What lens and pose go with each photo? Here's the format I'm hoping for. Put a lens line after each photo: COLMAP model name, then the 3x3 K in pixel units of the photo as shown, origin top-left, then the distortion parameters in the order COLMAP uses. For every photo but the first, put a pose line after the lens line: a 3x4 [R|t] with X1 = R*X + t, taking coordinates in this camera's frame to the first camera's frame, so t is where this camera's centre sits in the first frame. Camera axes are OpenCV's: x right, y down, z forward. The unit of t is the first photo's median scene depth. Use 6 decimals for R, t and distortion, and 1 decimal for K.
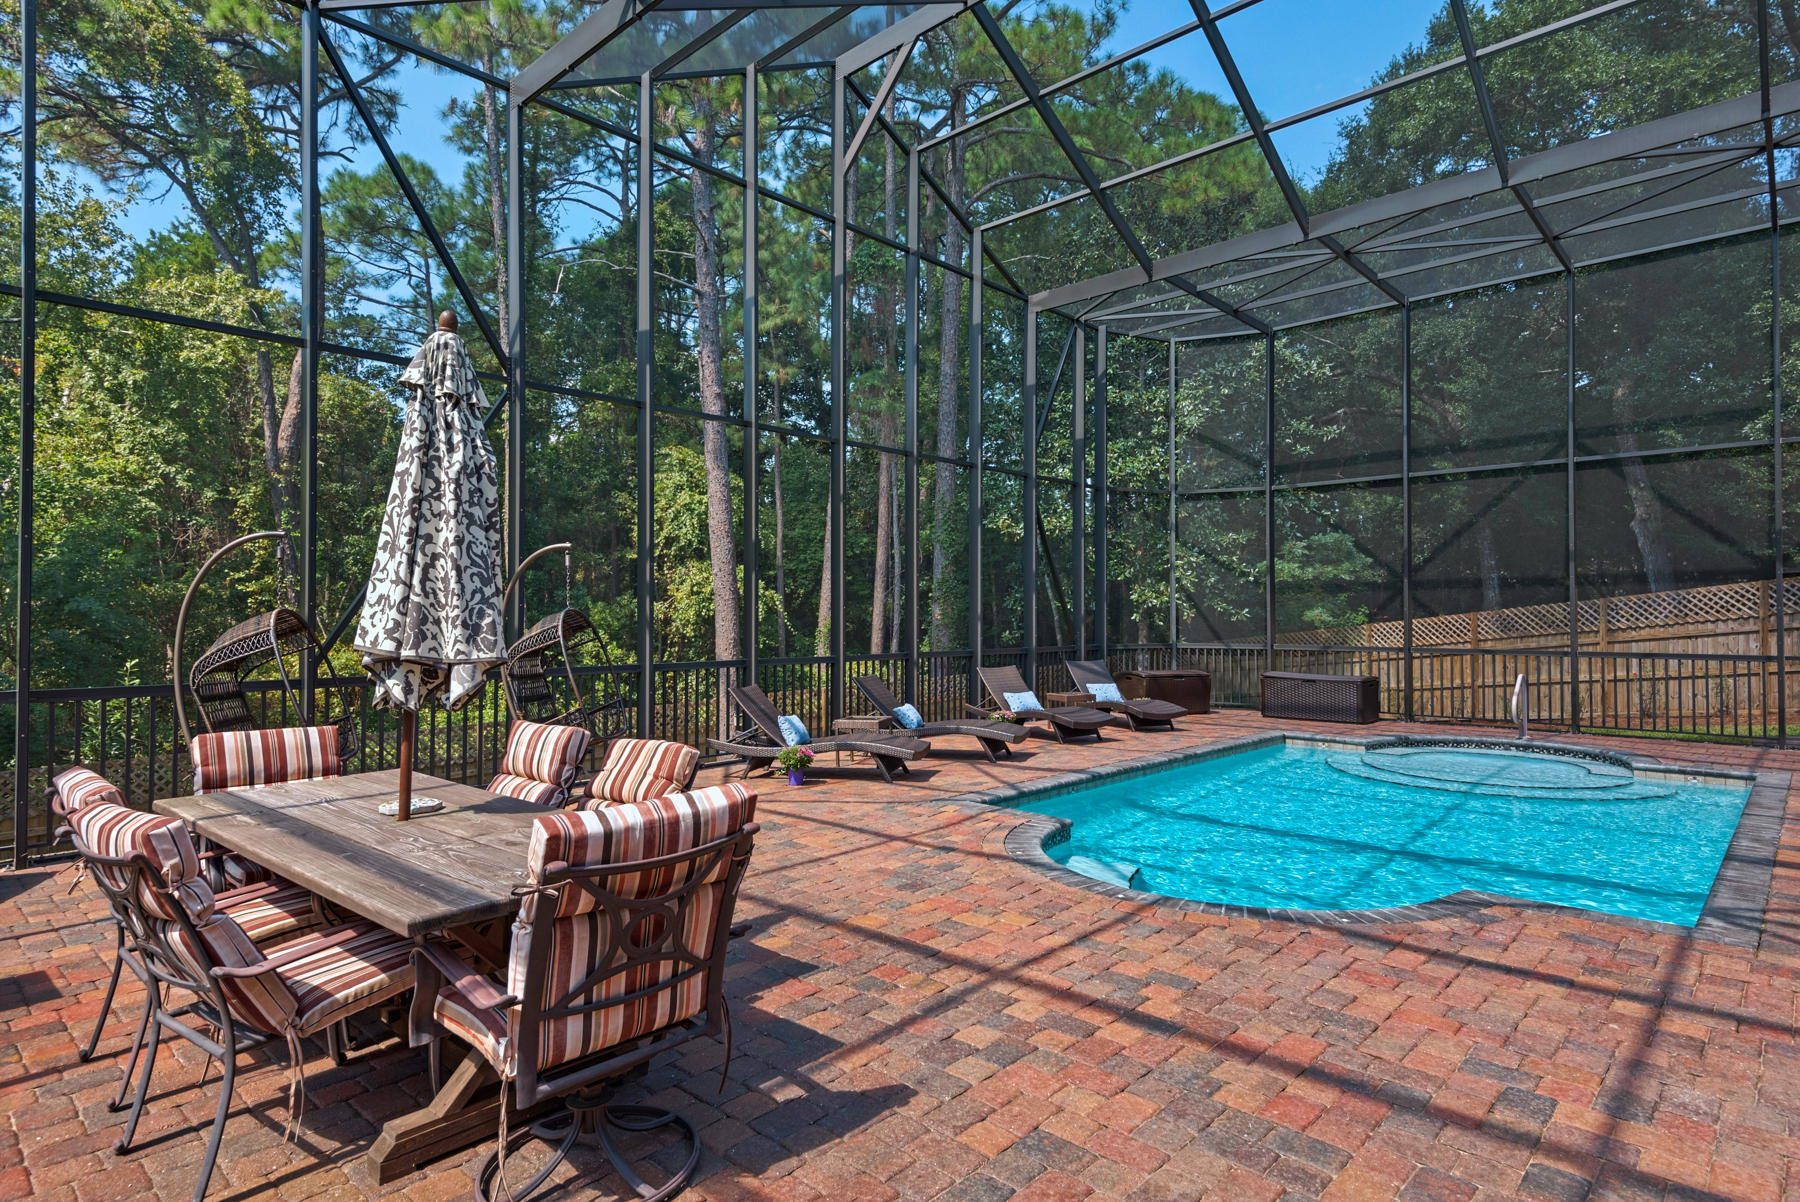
lens RADIAL K [[958.0, 0, 888.7], [0, 958.0, 607.8], [0, 0, 1]] dist [0.005638, -0.000175]
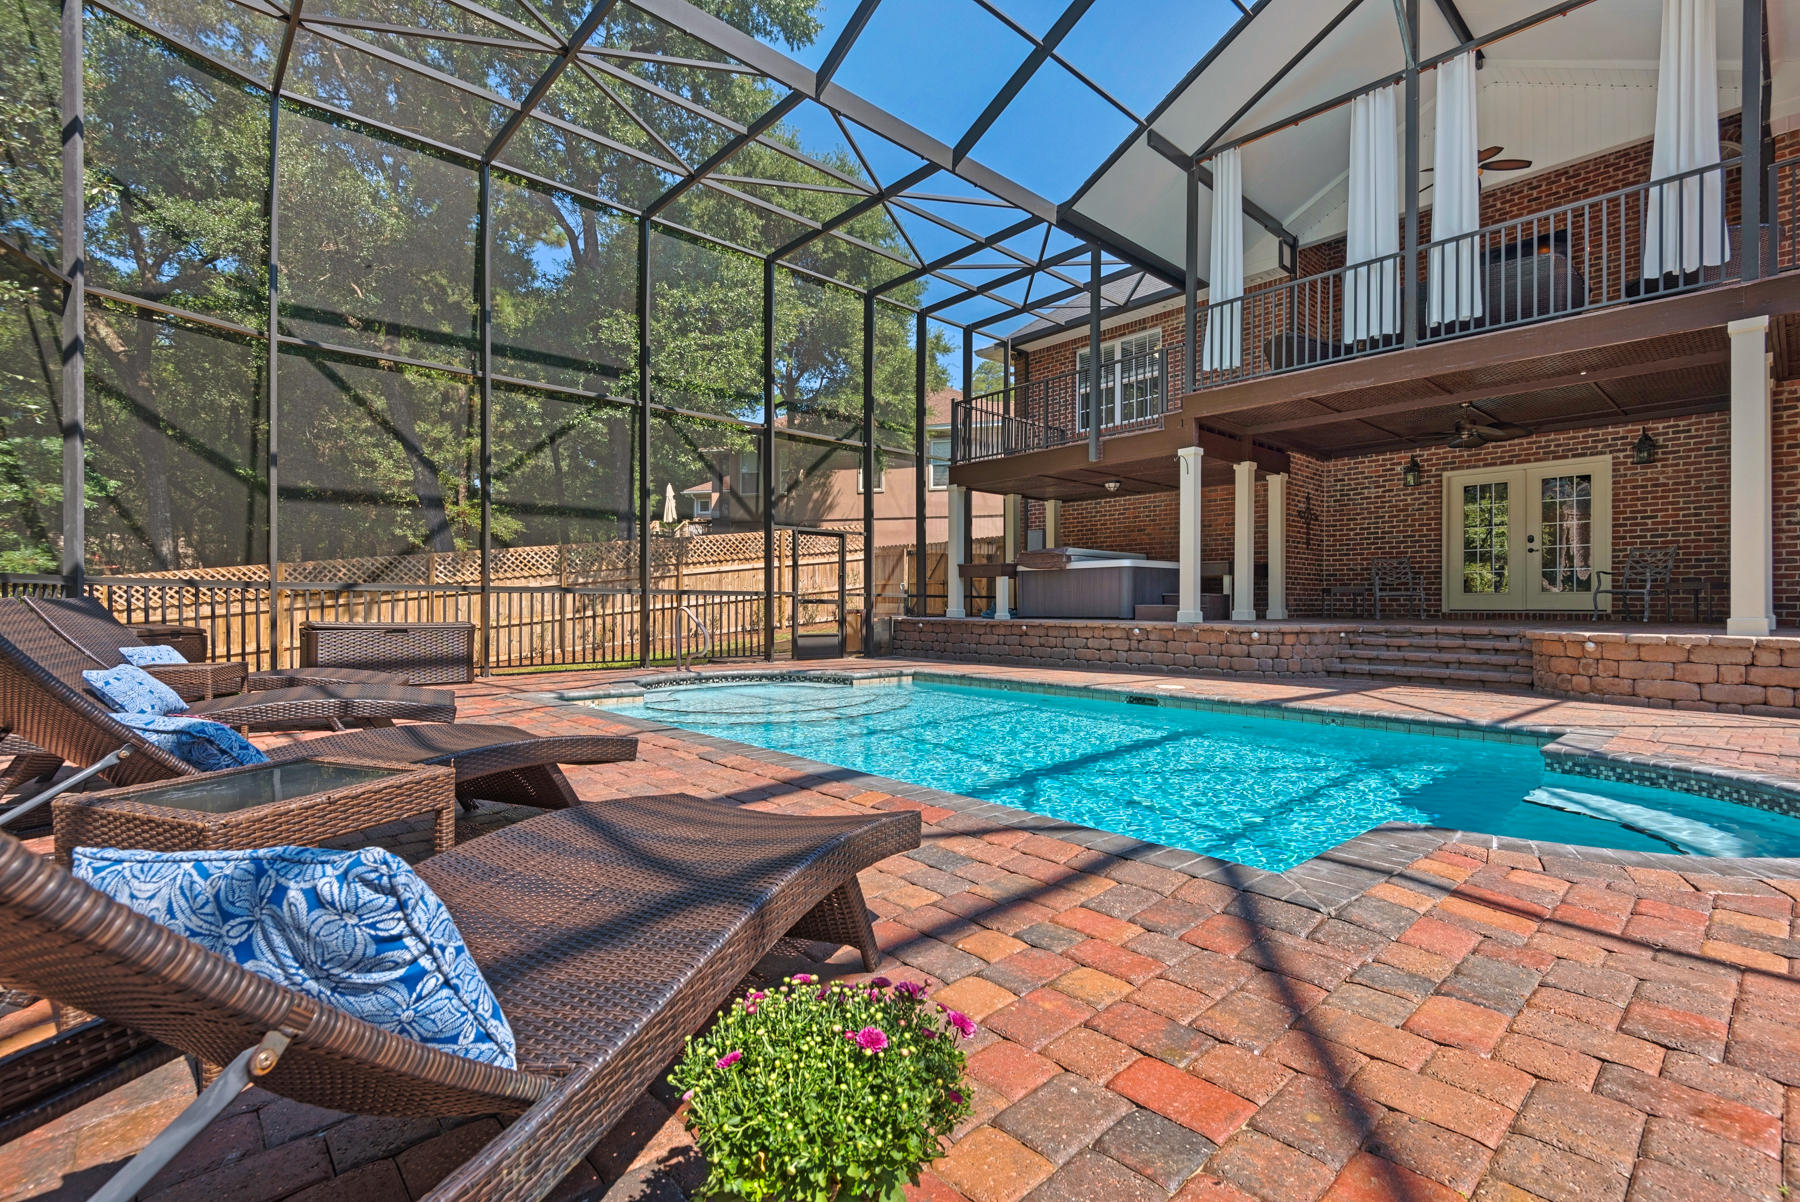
lens RADIAL K [[811.6, 0, 908.4], [0, 811.6, 600.3], [0, 0, 1]] dist [0.000058, -0.000606]
pose [[0.066270, 0.005937, 0.997784, -0.136860], [-0.013231, 0.999900, -0.005071, 0.059578], [-0.997714, -0.012865, 0.066342, 0.665157]]
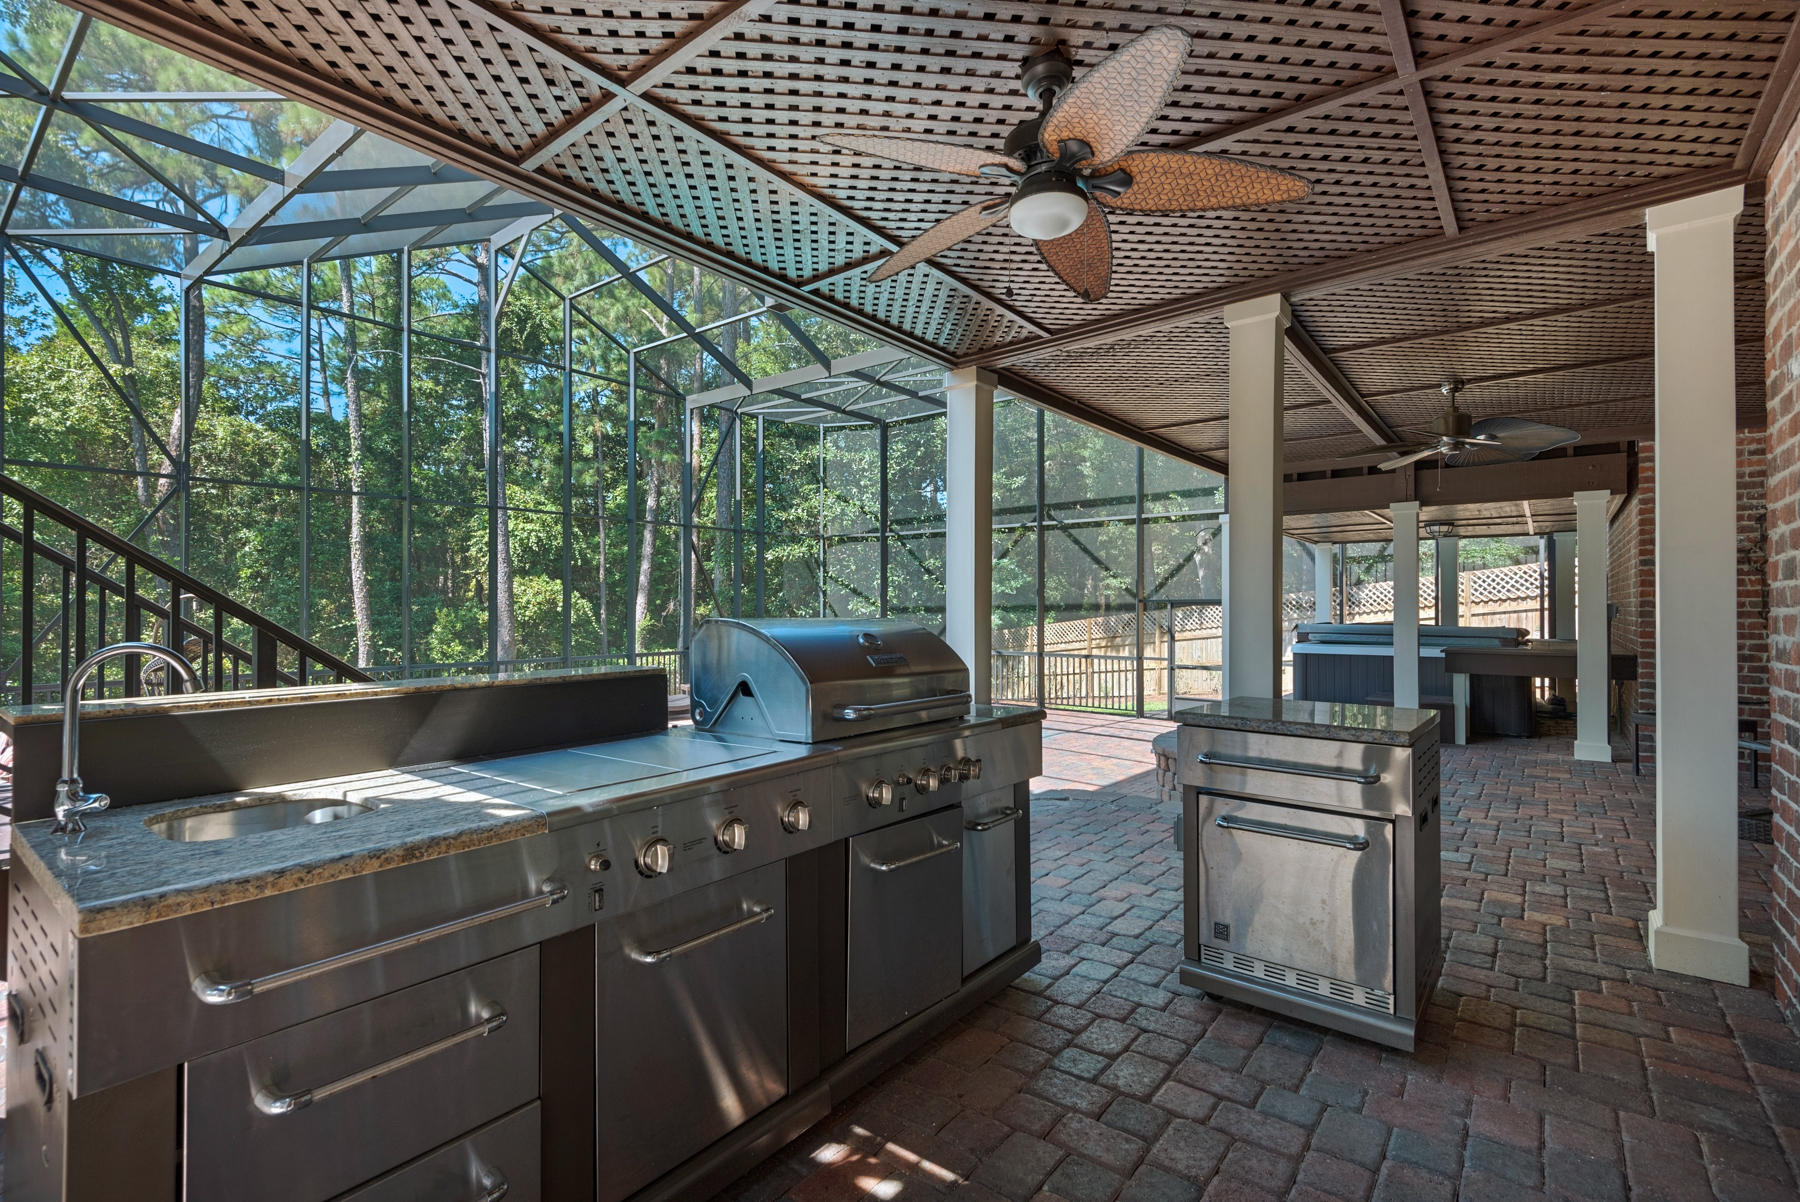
lens RADIAL K [[811.6, 0, 900.6], [0, 811.6, 594.5], [0, 0, 1]] dist [0.000058, -0.000606]
pose [[0.995454, -0.001499, 0.095227, 0.378493], [0.001813, 0.999993, -0.003206, -0.042788], [-0.095222, 0.003364, 0.995450, -0.203917]]
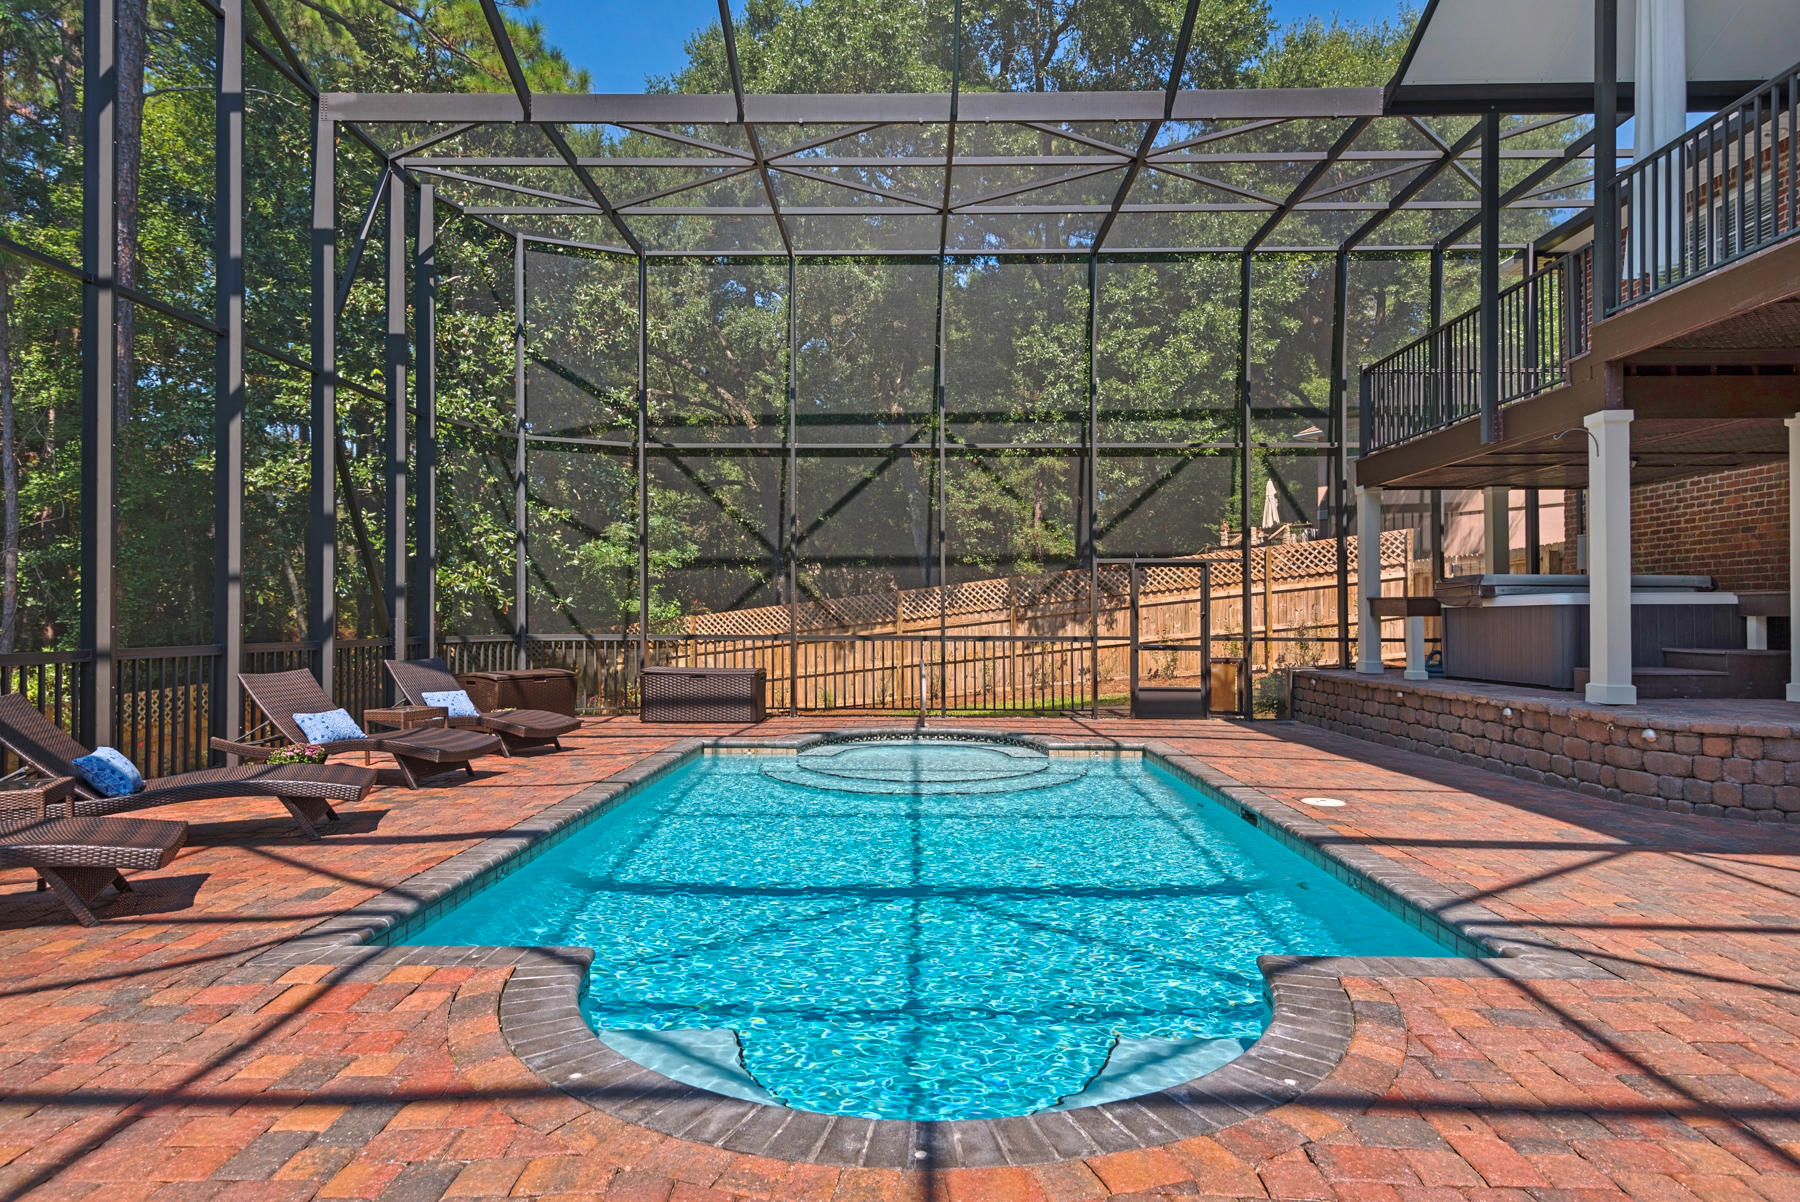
lens RADIAL K [[1006.0, 0, 899.6], [0, 1006.0, 604.1], [0, 0, 1]] dist [0.037171, -0.001242]
pose [[0.736254, 0.009826, 0.676634, -0.032418], [-0.007351, 0.999952, -0.006523, 0.020229], [-0.676666, -0.000172, 0.736290, 0.258125]]
